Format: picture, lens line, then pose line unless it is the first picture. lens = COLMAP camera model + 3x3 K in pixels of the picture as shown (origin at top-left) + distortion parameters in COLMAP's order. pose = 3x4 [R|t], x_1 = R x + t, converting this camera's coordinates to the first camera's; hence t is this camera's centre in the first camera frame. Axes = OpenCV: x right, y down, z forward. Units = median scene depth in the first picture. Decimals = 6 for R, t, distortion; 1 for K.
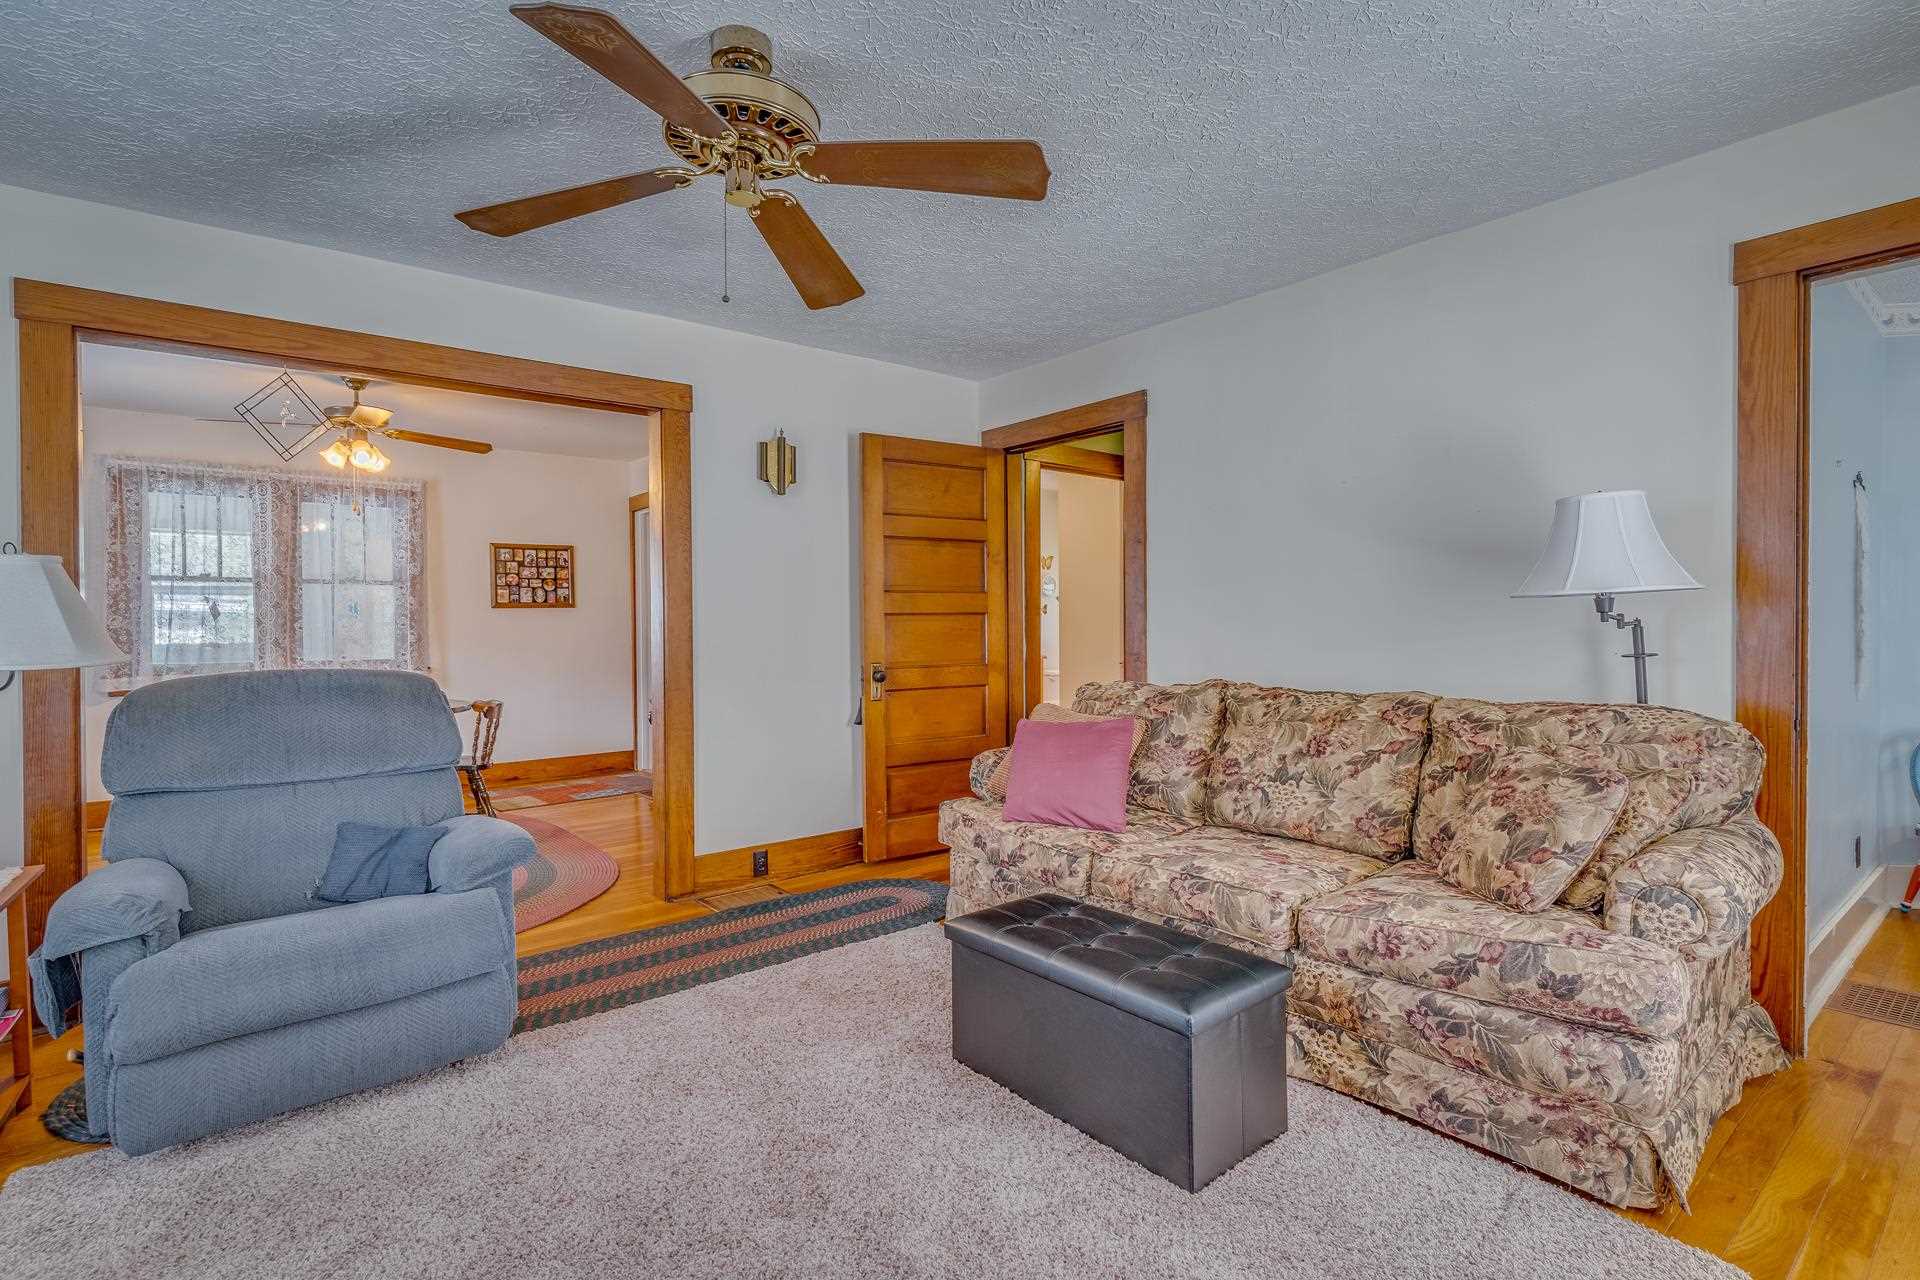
lens RADIAL K [[904.9, 0, 953.9], [0, 904.9, 630.2], [0, 0, 1]] dist [-0.004875, 0.000093]
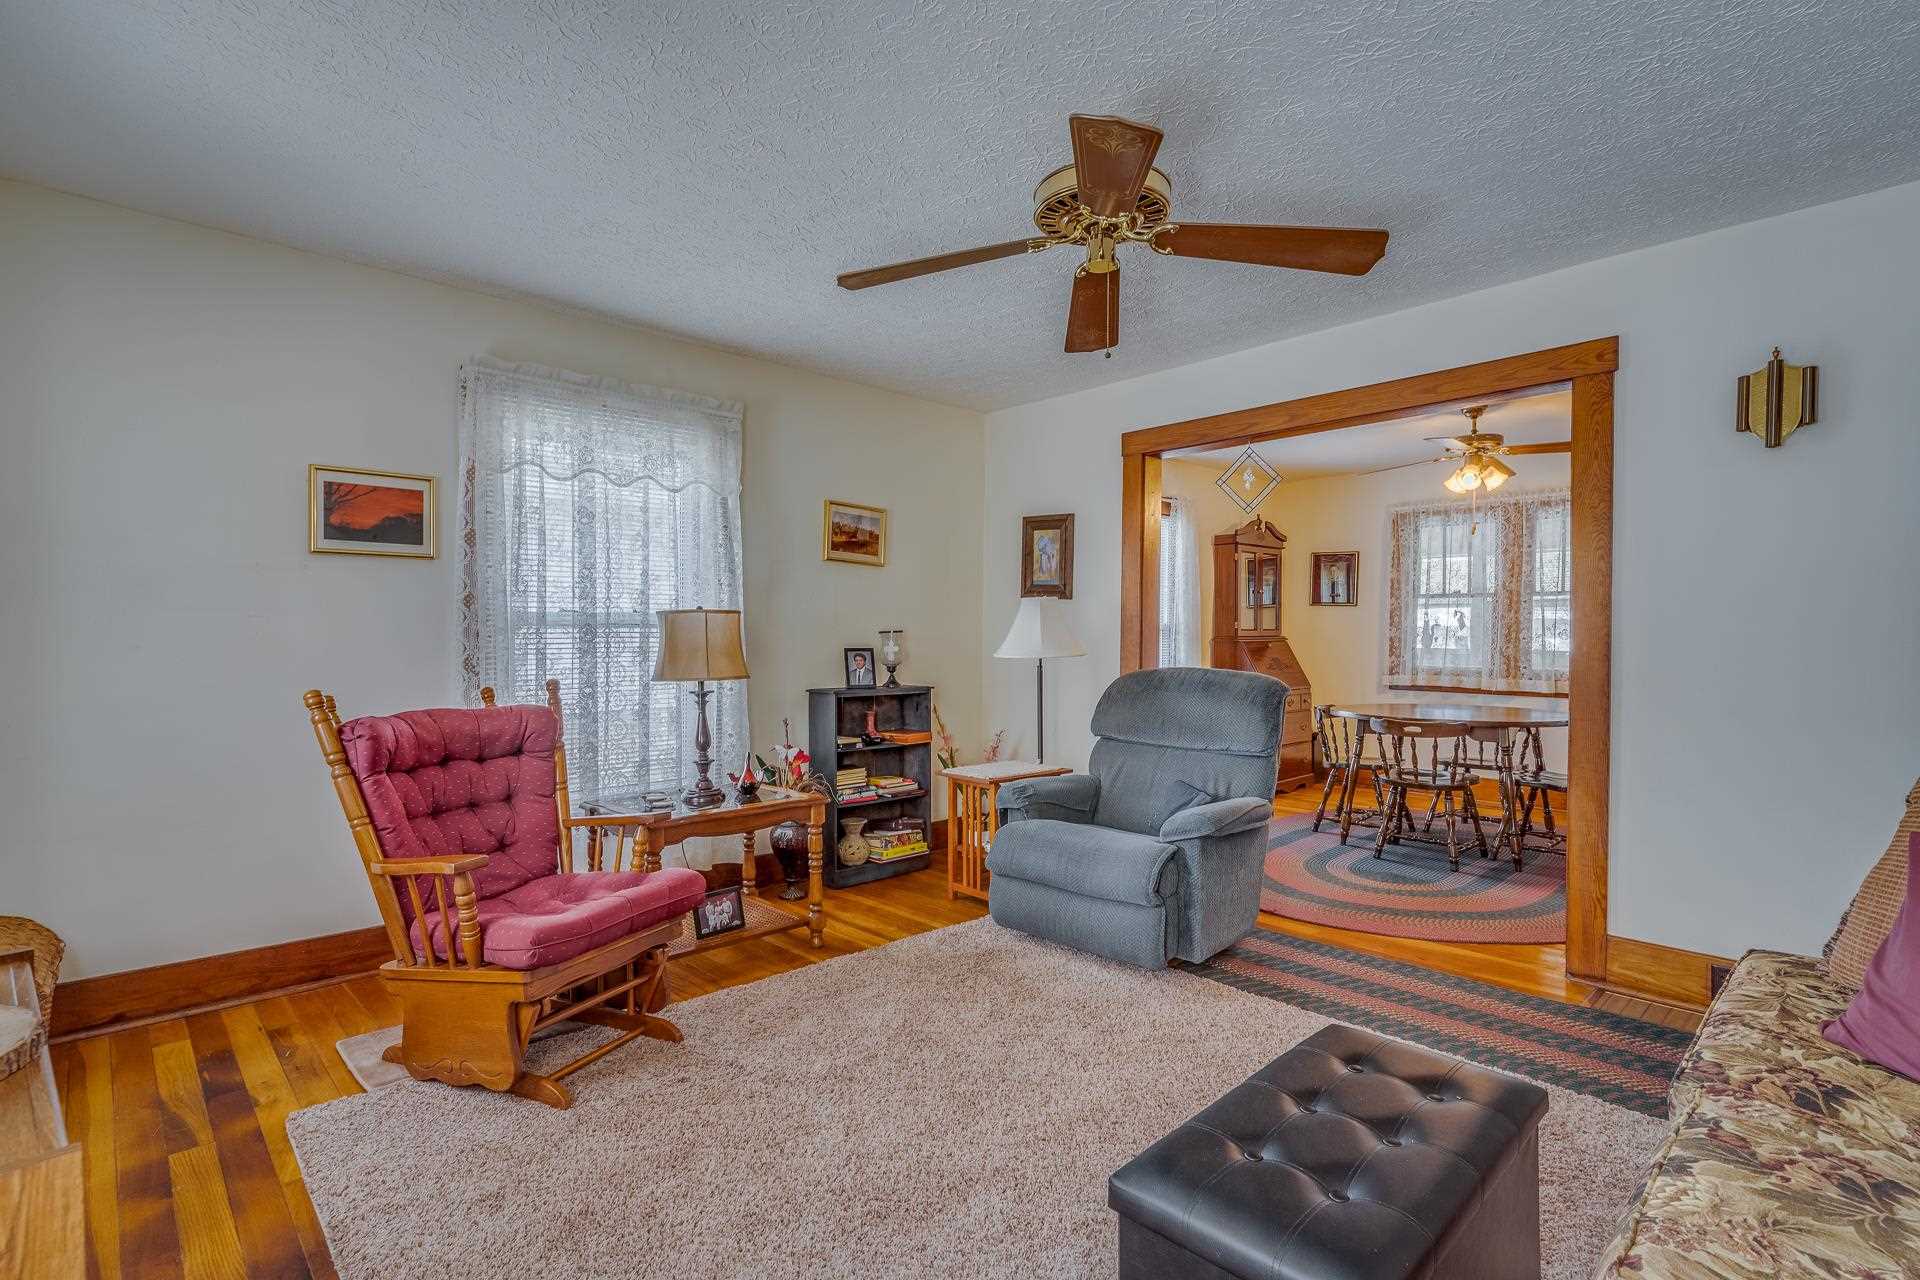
lens RADIAL K [[904.9, 0, 955.4], [0, 904.9, 635.4], [0, 0, 1]] dist [-0.004875, 0.000093]
pose [[0.079290, 0.008768, -0.996813, 0.426630], [-0.010693, 0.999911, 0.007945, -0.010155], [0.996794, 0.010029, 0.079376, 0.349727]]
